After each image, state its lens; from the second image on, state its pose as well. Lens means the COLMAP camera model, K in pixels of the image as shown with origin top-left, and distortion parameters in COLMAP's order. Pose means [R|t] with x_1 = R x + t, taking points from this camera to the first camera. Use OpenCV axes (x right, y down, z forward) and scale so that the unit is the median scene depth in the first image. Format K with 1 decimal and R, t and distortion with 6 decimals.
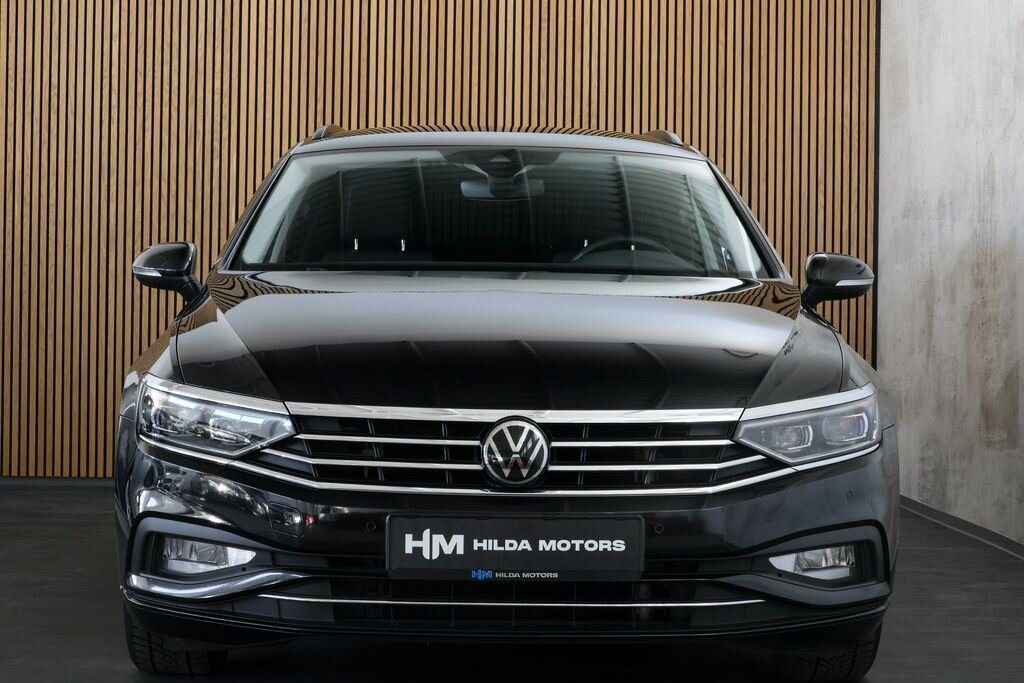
lens RADIAL K [[2279.4, 0, 512.0], [0, 2279.4, 341.5], [0, 0, 1]] dist [-0.496023, 4.726877]
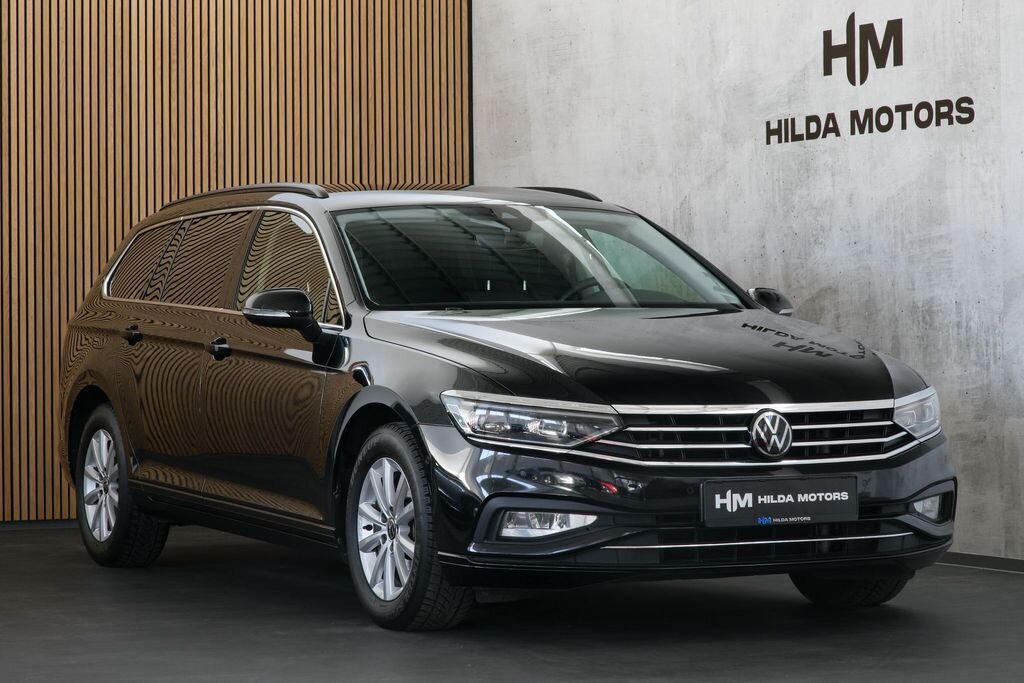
lens RADIAL K [[2945.0, 0, 512.0], [0, 2945.0, 341.5], [0, 0, 1]] dist [-0.108018, -0.235086]
pose [[0.909938, -0.023273, 0.414092, -0.896064], [0.030304, 0.999486, -0.010417, 0.005223], [-0.413637, 0.022027, 0.910176, -0.596615]]
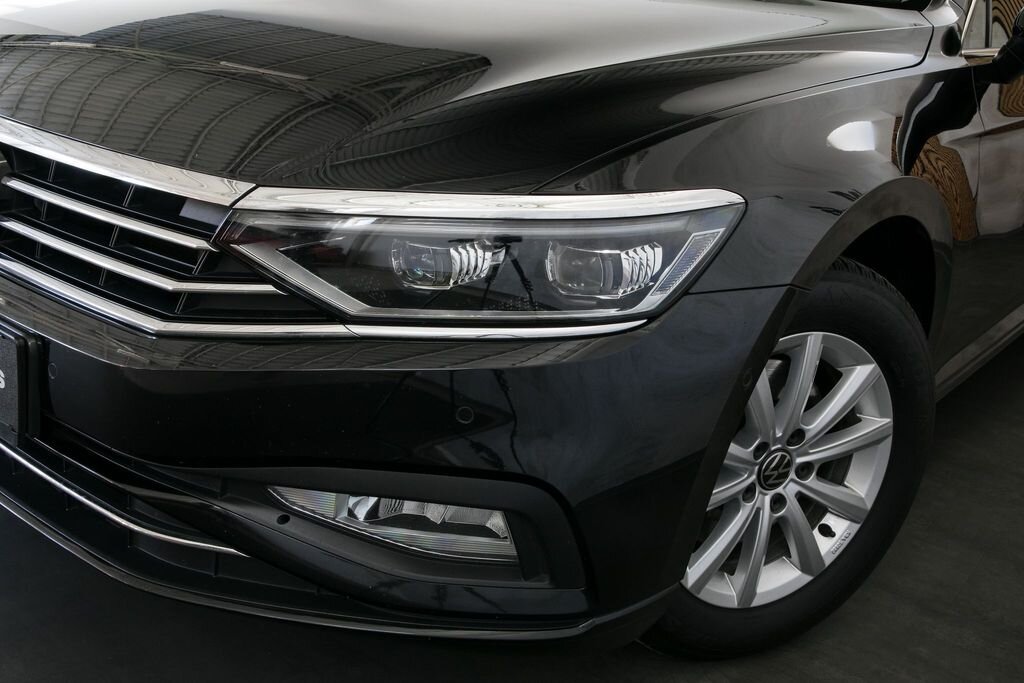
lens RADIAL K [[1006.8, 0, 512.0], [0, 1006.8, 341.5], [0, 0, 1]] dist [0.001361, 0.001051]
pose [[0.755105, 0.281473, -0.592107, 0.286655], [-0.128212, 0.949107, 0.287675, -0.007991], [0.642945, -0.141310, 0.752763, 0.879660]]
